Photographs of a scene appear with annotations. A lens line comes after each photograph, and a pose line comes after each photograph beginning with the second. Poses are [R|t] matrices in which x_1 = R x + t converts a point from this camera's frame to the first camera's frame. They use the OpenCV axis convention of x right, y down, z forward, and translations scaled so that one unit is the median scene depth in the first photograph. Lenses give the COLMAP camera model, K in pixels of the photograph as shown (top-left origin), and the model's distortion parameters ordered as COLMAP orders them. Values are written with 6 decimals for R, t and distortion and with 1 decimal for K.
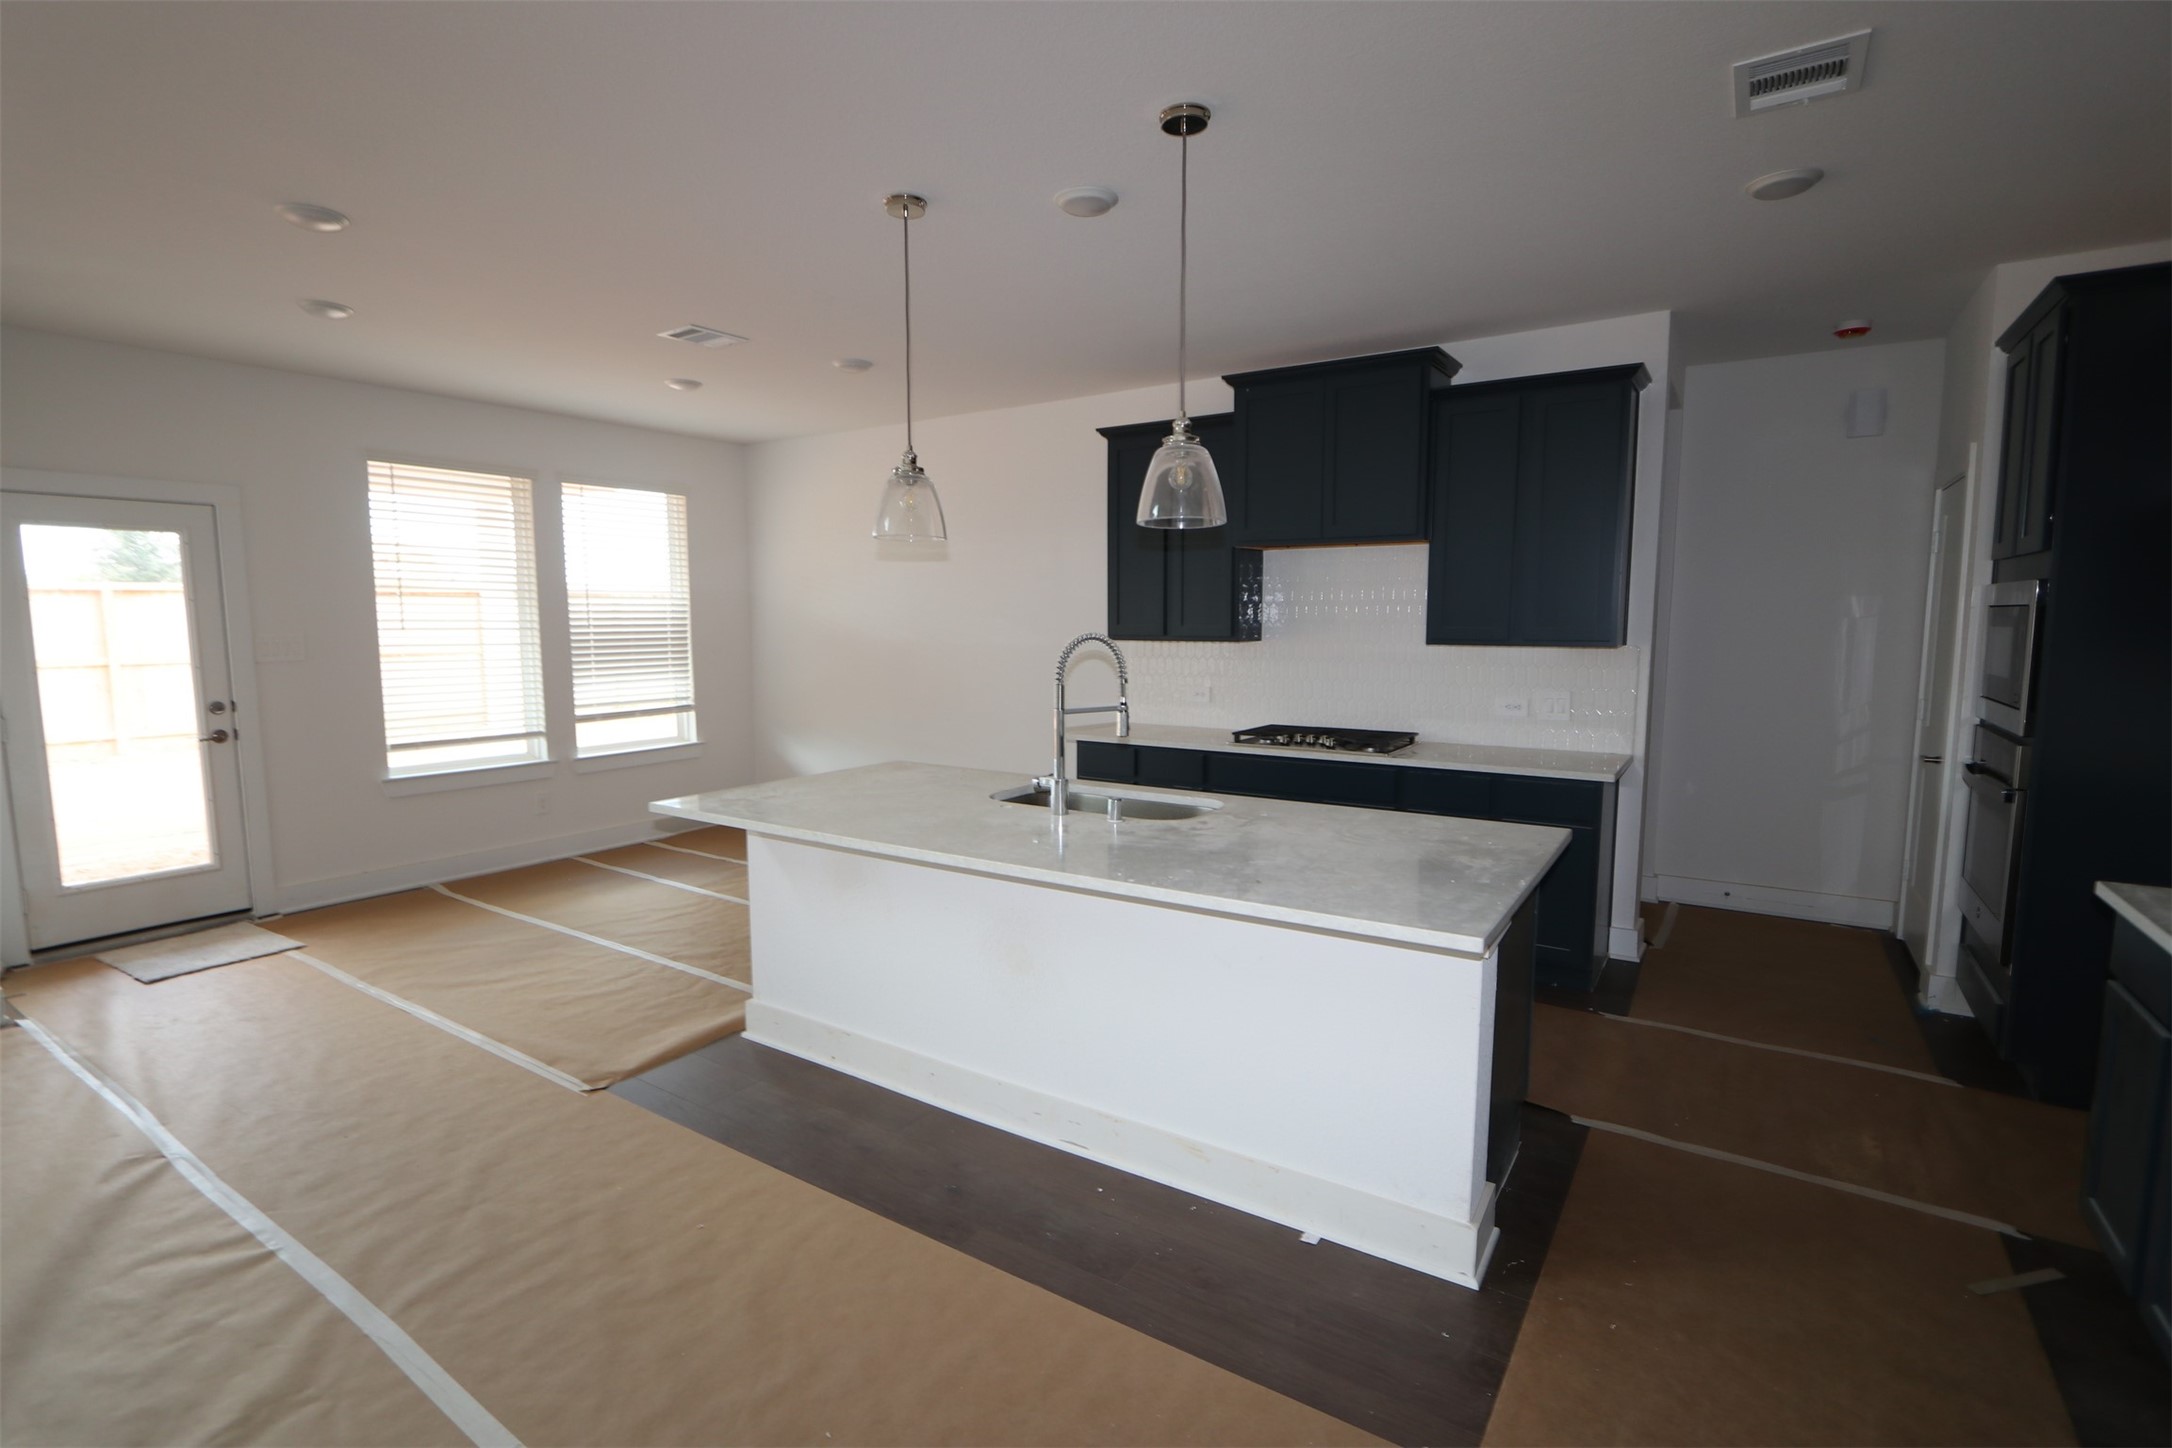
lens RADIAL K [[1000.6, 0, 1075.8], [0, 1000.6, 722.3], [0, 0, 1]] dist [-0.005452, 0.000884]
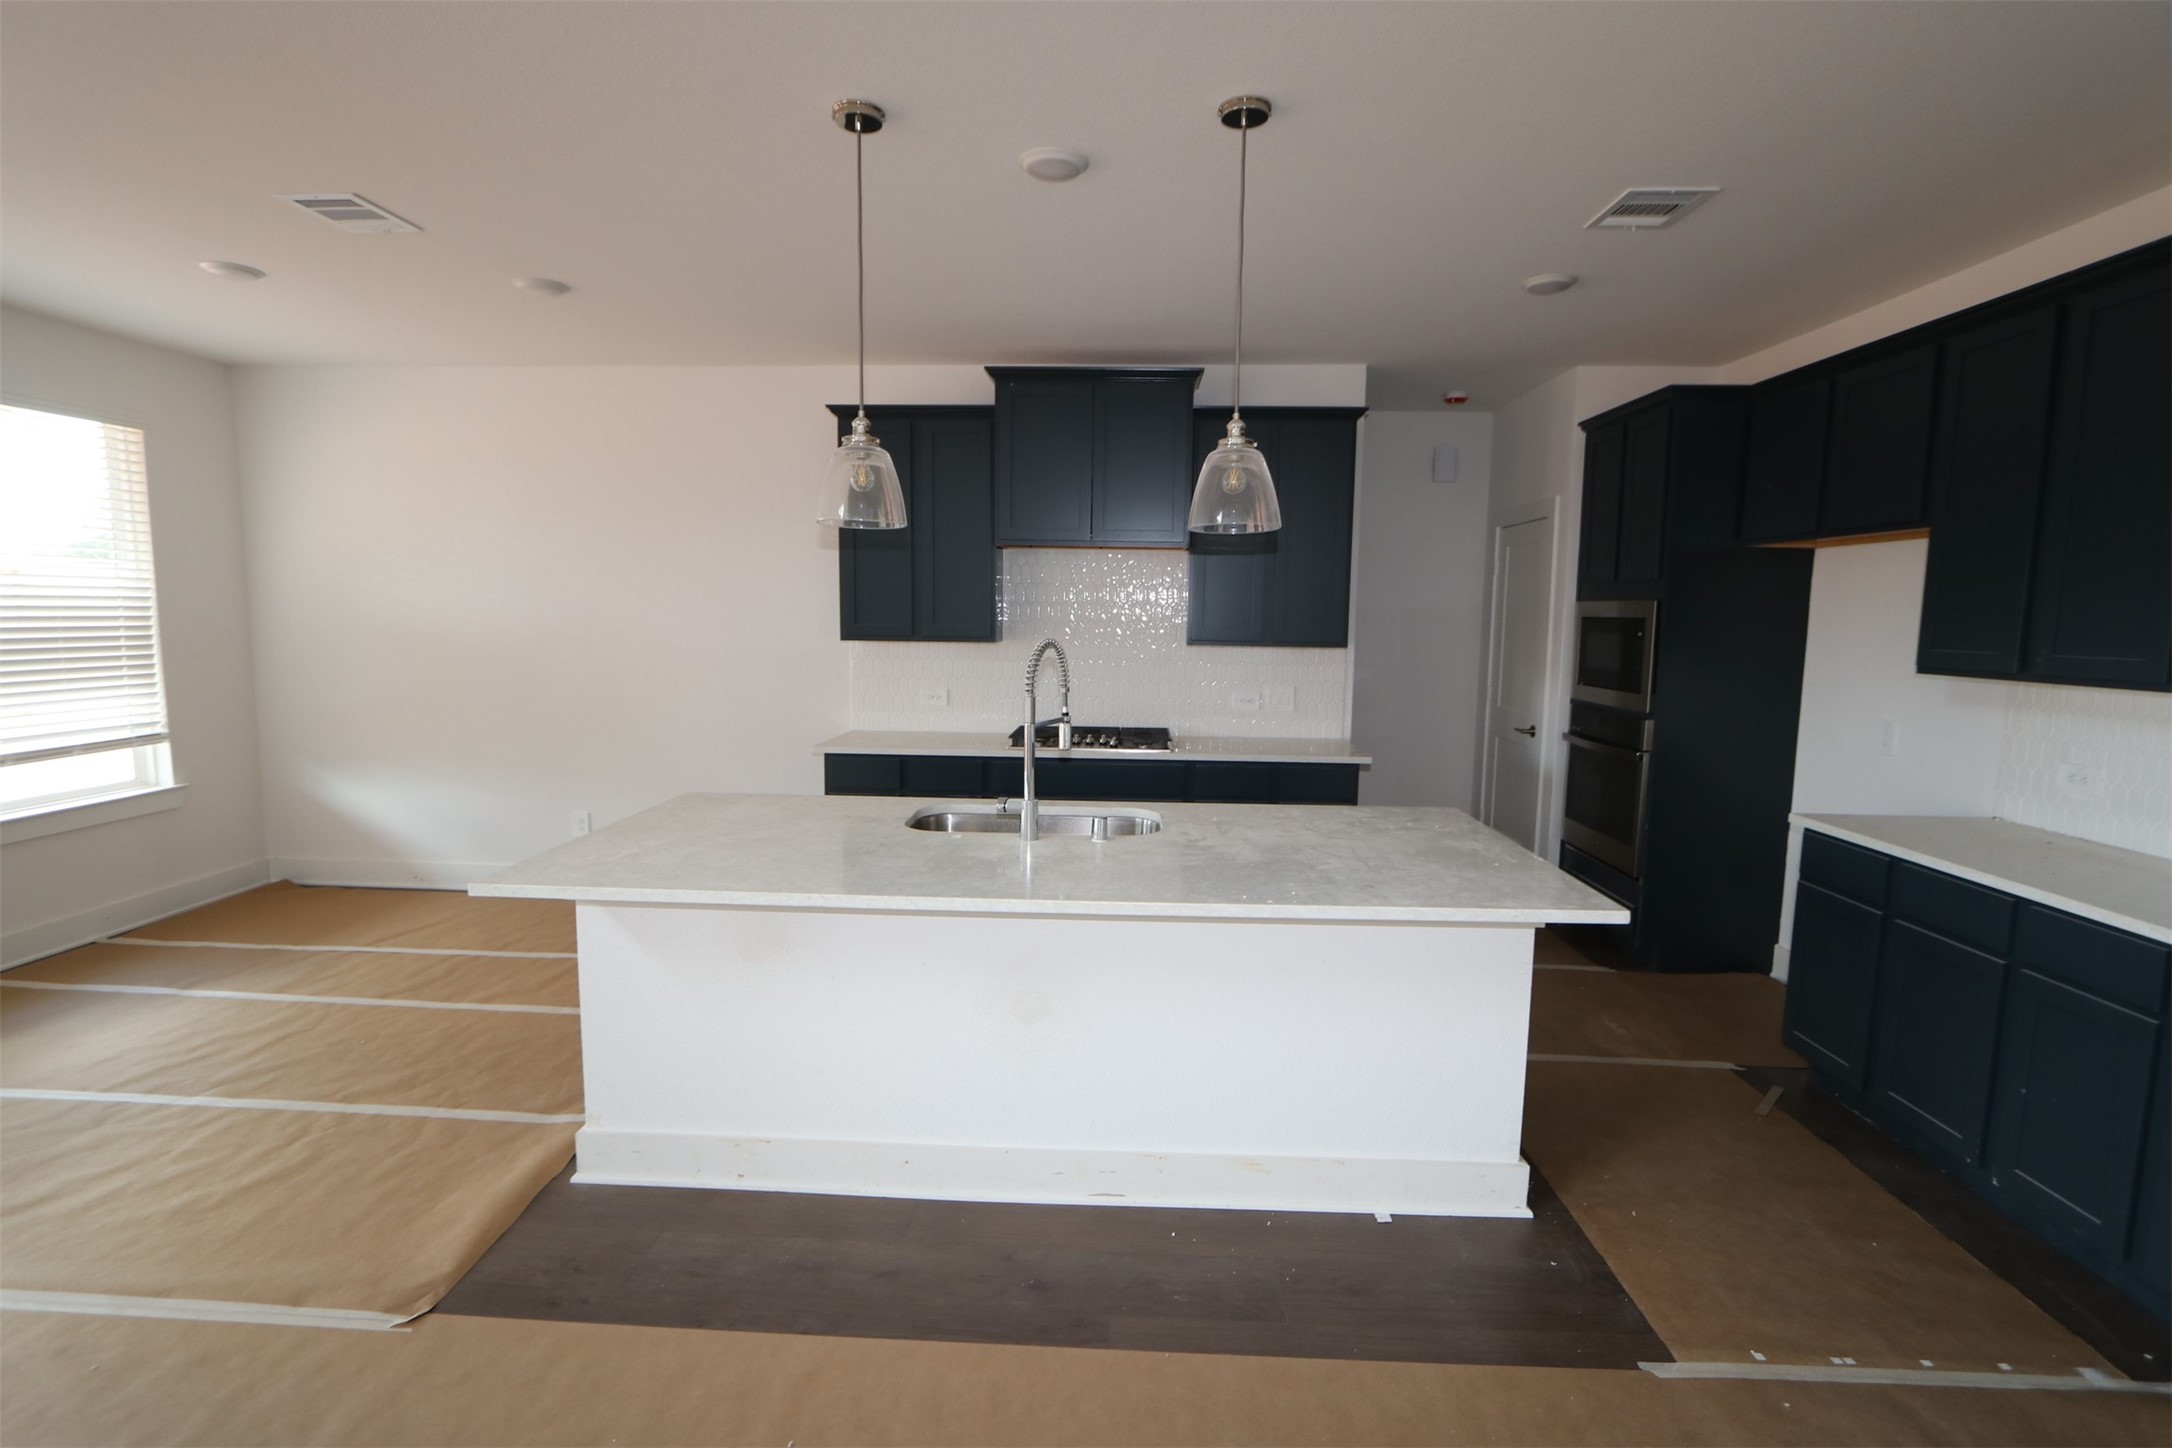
lens RADIAL K [[1000.6, 0, 1080.5], [0, 1000.6, 719.9], [0, 0, 1]] dist [-0.005452, 0.000884]
pose [[0.861258, -0.041914, 0.506436, -0.346340], [0.039419, 0.999100, 0.015652, -0.022907], [-0.506636, 0.006482, 0.862136, 0.158066]]
